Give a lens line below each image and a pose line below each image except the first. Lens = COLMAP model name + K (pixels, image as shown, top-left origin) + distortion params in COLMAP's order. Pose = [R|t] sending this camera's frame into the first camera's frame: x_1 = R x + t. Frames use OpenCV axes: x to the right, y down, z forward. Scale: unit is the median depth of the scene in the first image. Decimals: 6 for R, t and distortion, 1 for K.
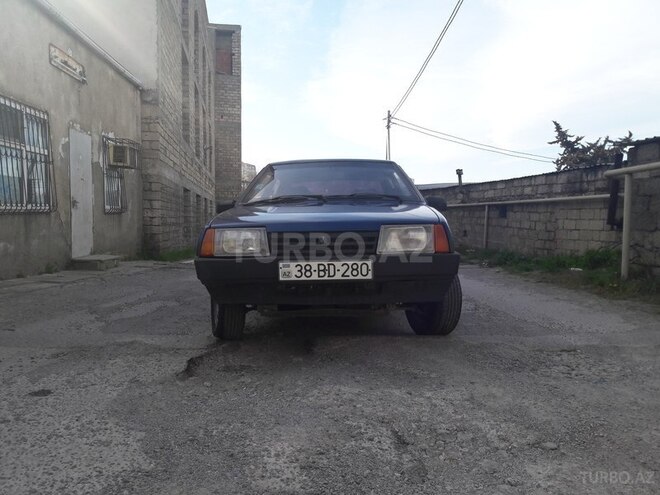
lens RADIAL K [[538.4, 0, 328.2], [0, 538.4, 247.2], [0, 0, 1]] dist [0.016681, -0.005791]
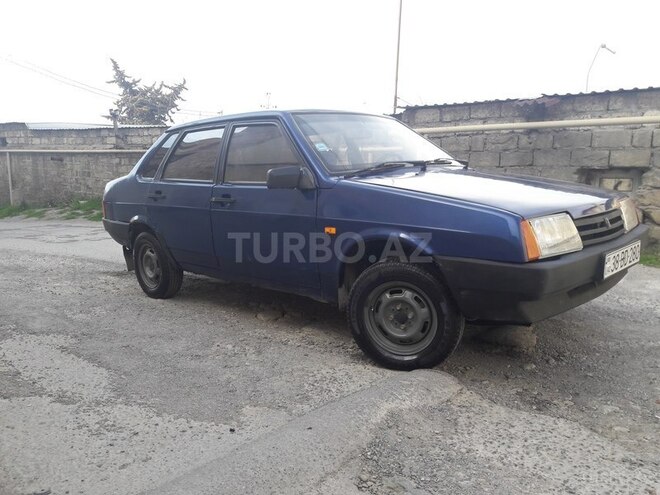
lens RADIAL K [[538.4, 0, 329.6], [0, 538.4, 247.9], [0, 0, 1]] dist [0.016681, -0.005791]
pose [[0.685256, -0.122178, 0.717981, -0.615891], [0.043332, 0.990922, 0.127267, -0.067749], [-0.727012, -0.056099, 0.684329, 0.481105]]
